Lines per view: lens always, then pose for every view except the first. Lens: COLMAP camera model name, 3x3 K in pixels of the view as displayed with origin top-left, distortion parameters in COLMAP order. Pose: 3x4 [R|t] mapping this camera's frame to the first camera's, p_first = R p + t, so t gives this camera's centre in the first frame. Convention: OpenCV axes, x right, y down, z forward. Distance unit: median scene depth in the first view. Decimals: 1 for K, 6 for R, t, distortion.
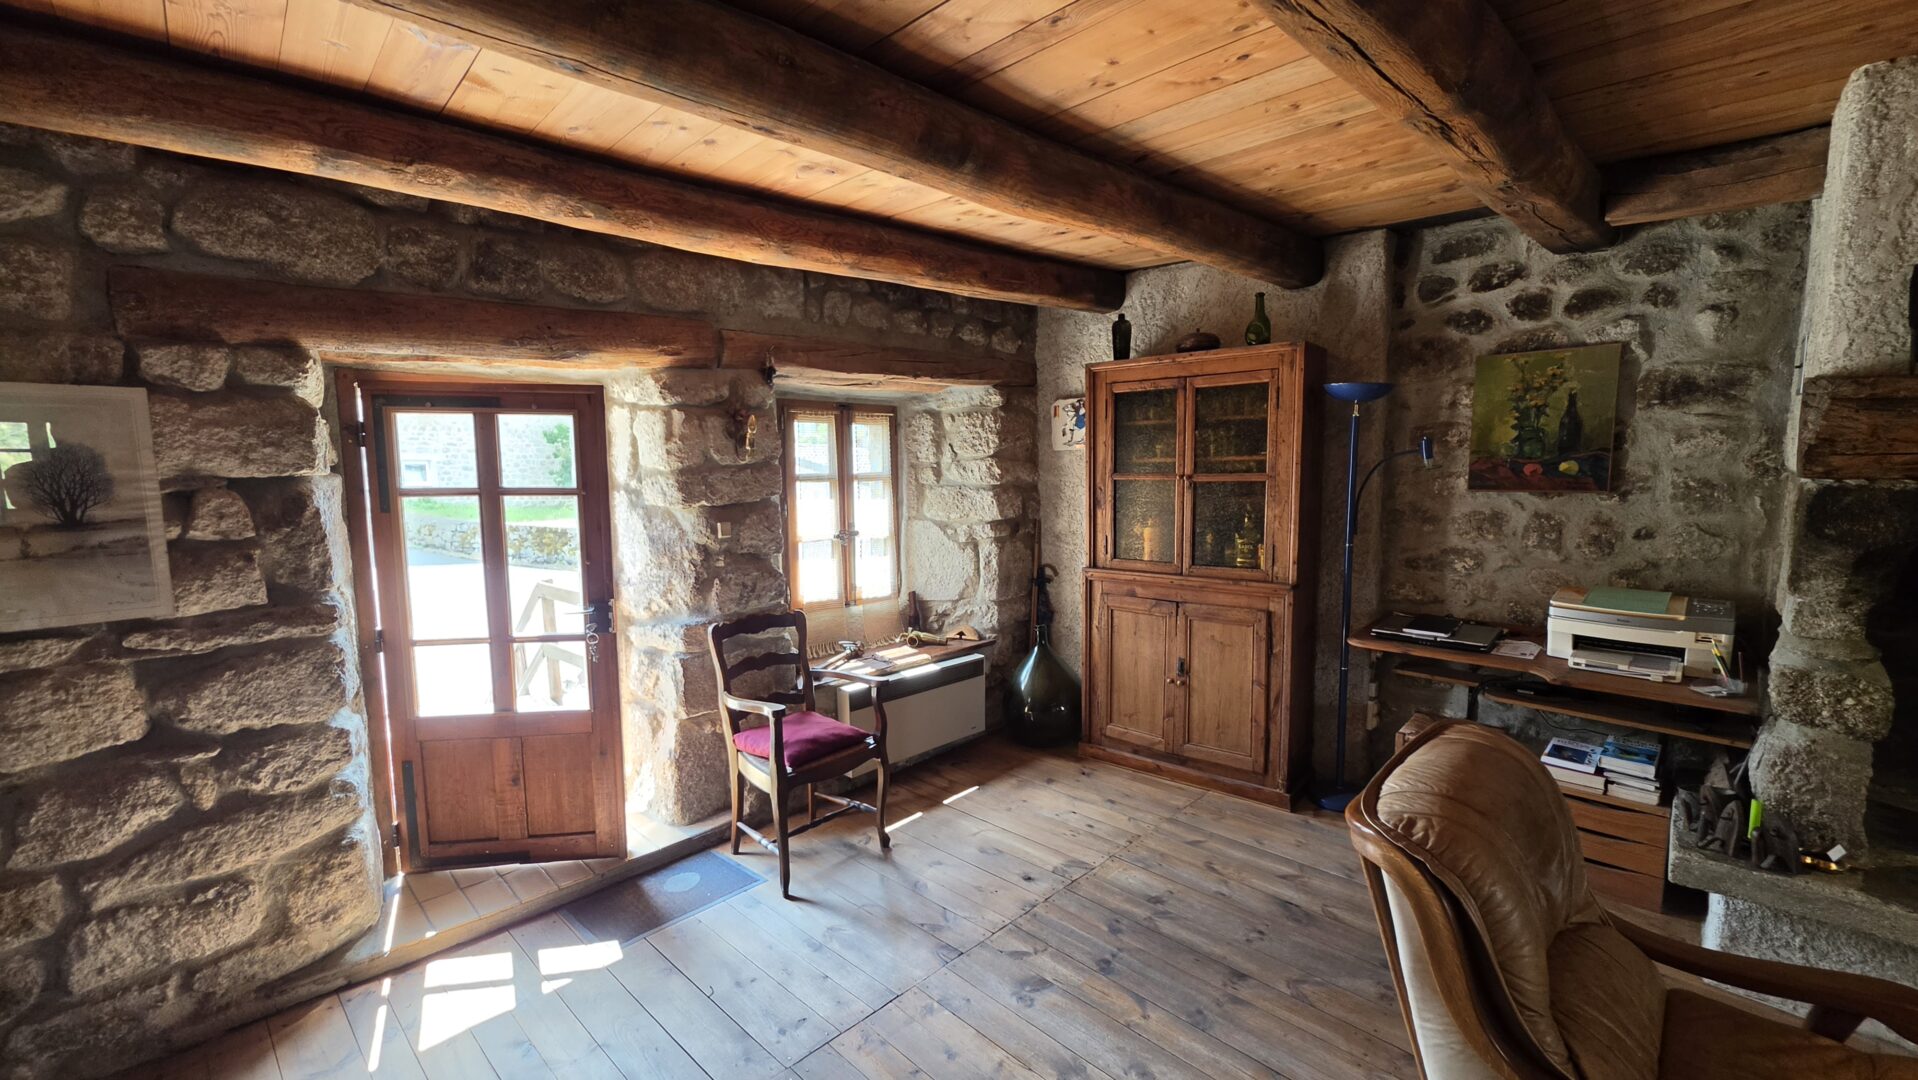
lens RADIAL K [[769.8, 0, 962.0], [0, 769.8, 549.9], [0, 0, 1]] dist [-0.001805, 0.000237]
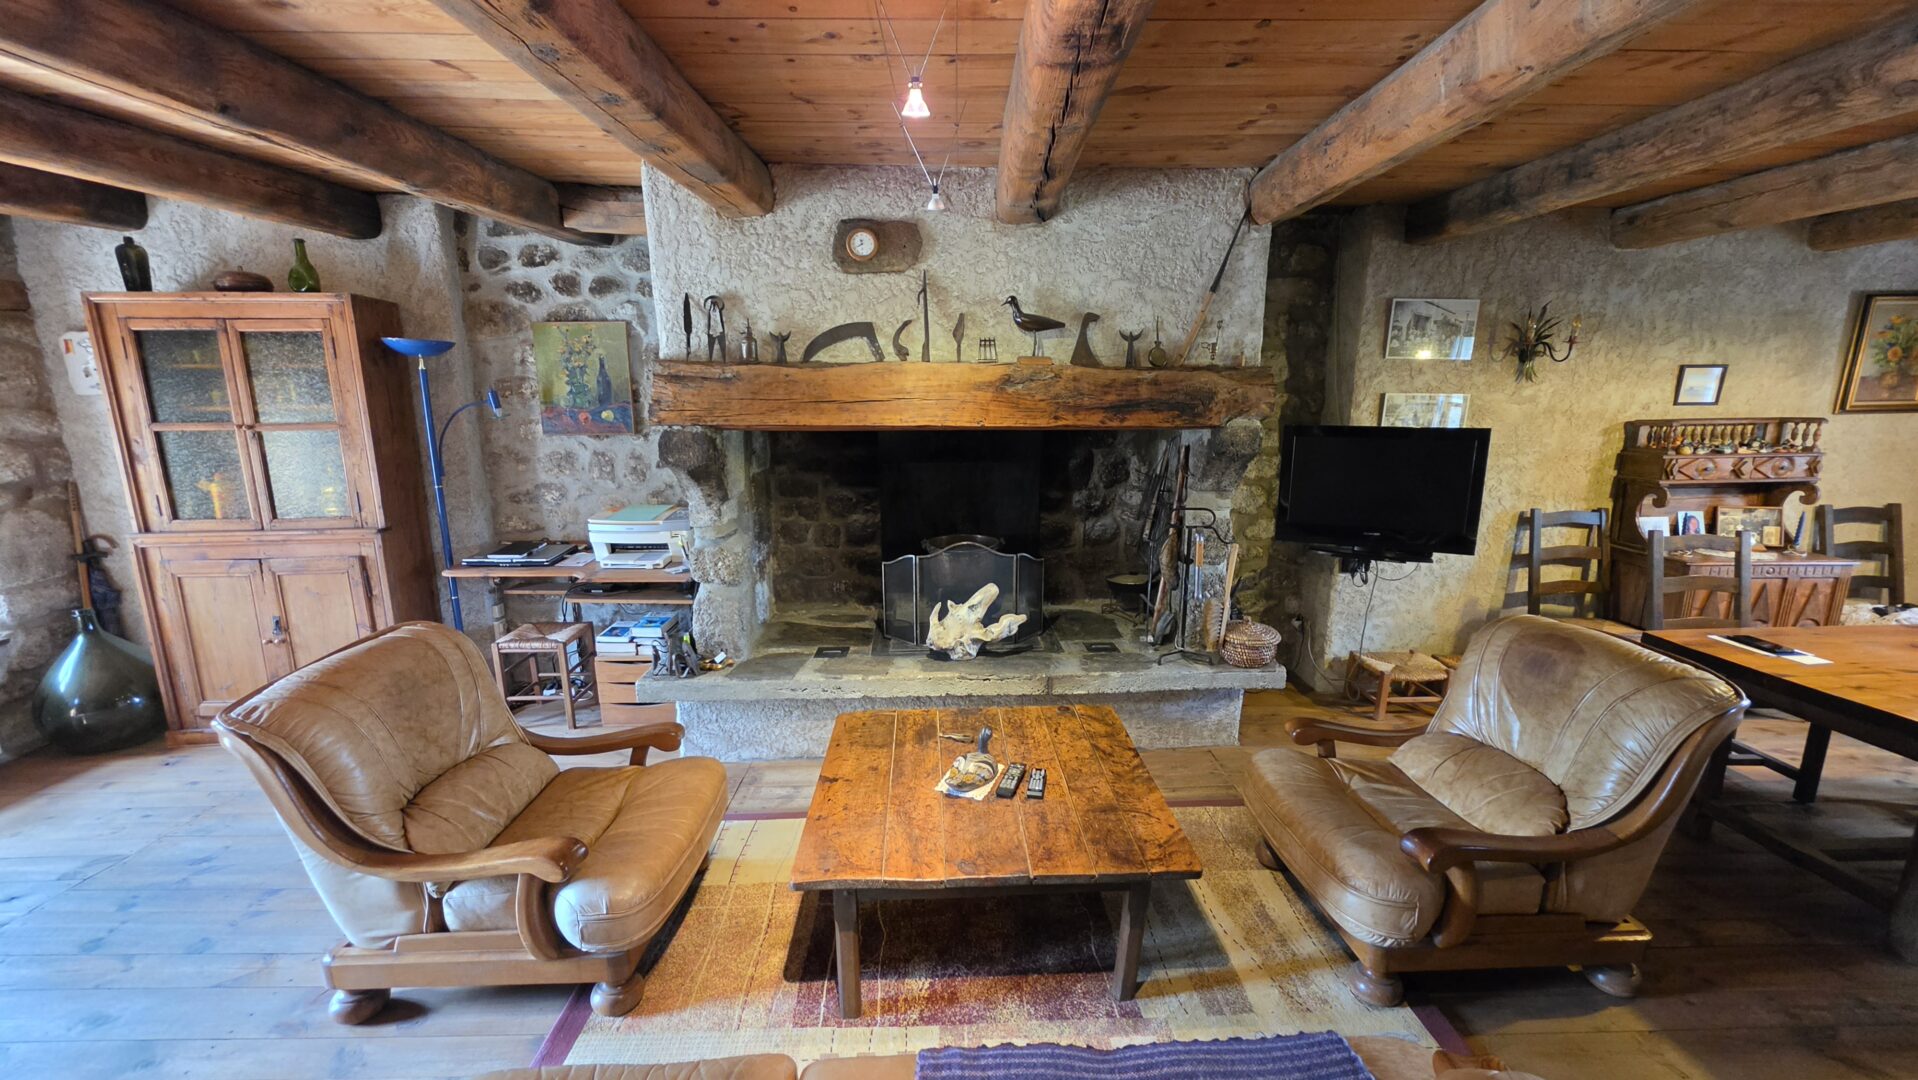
lens RADIAL K [[769.8, 0, 962.0], [0, 769.8, 549.9], [0, 0, 1]] dist [-0.001805, 0.000237]
pose [[0.699307, -0.130230, 0.702858, 0.240043], [0.074471, 0.991187, 0.109559, 0.018093], [-0.710932, -0.024273, 0.702842, -0.314987]]
